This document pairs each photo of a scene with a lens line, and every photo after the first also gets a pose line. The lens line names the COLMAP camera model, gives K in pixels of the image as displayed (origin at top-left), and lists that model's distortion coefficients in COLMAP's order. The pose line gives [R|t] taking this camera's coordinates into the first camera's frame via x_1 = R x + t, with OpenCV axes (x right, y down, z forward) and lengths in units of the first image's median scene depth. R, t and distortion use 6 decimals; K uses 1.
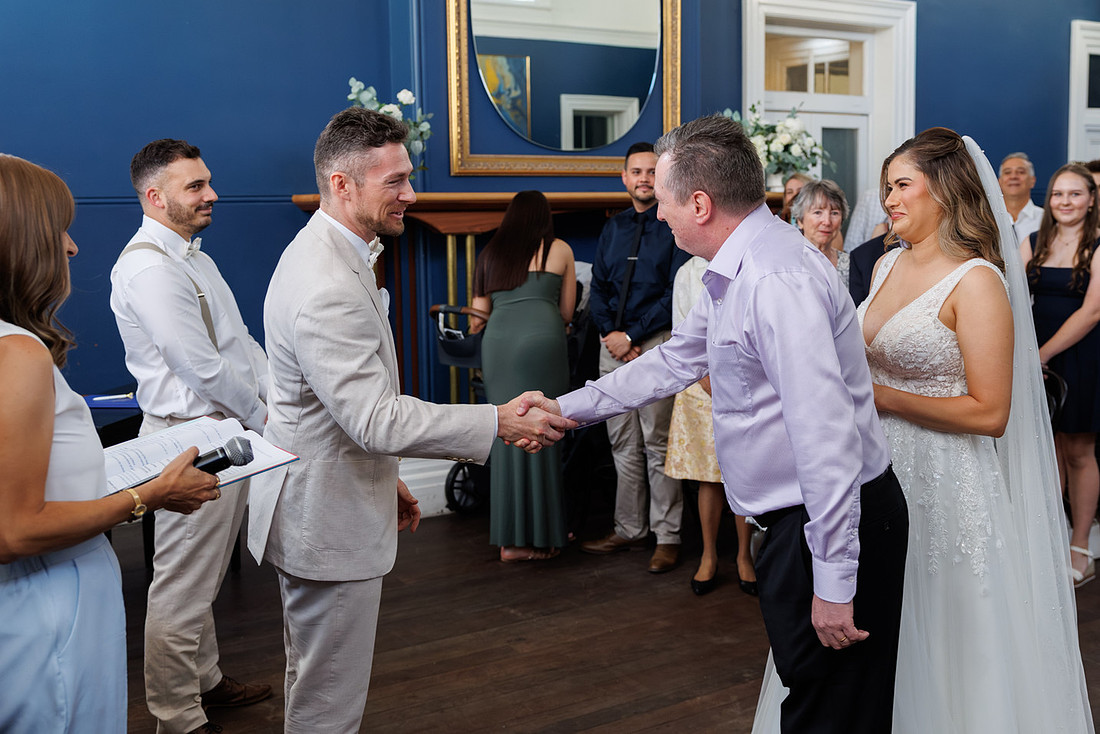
lens RADIAL K [[1147.7, 0, 549.9], [0, 1147.7, 343.3], [0, 0, 1]] dist [-0.240589, 0.683955]
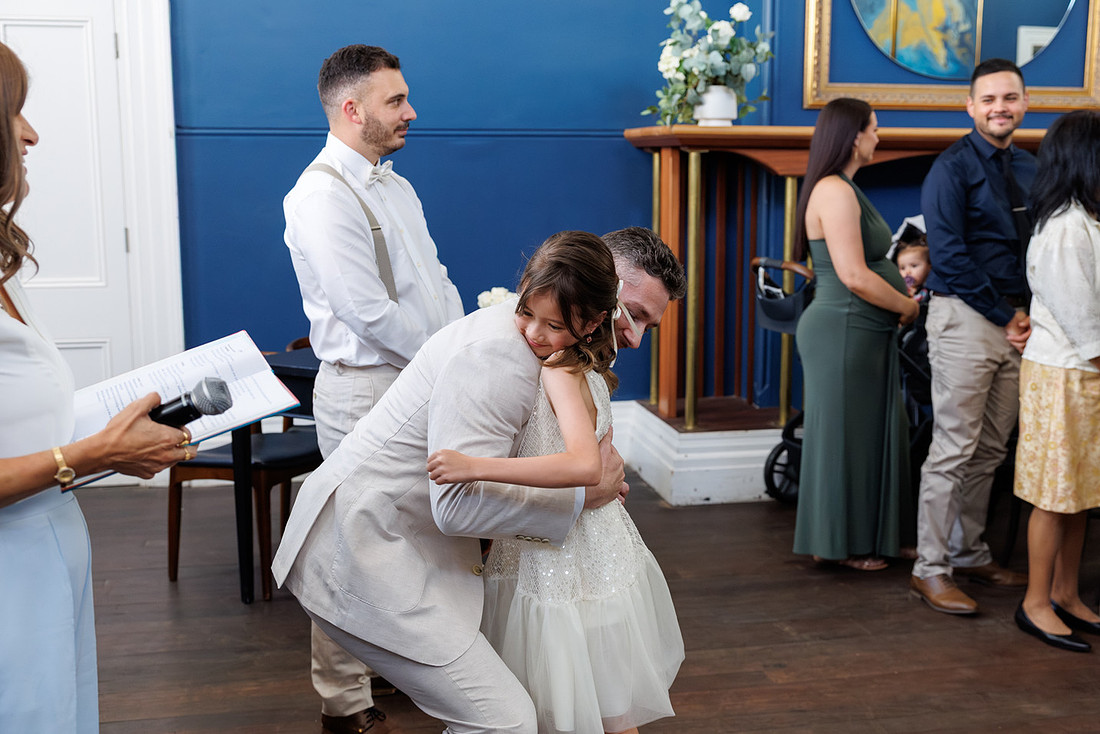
lens RADIAL K [[1194.0, 0, 550.0], [0, 1194.0, 367.0], [0, 0, 1]] dist [-0.071429, -0.002897]
pose [[0.925705, 0.071587, -0.371411, 0.118777], [-0.052144, 0.996704, 0.062143, 0.000987], [0.374636, -0.038159, 0.926386, 0.144443]]
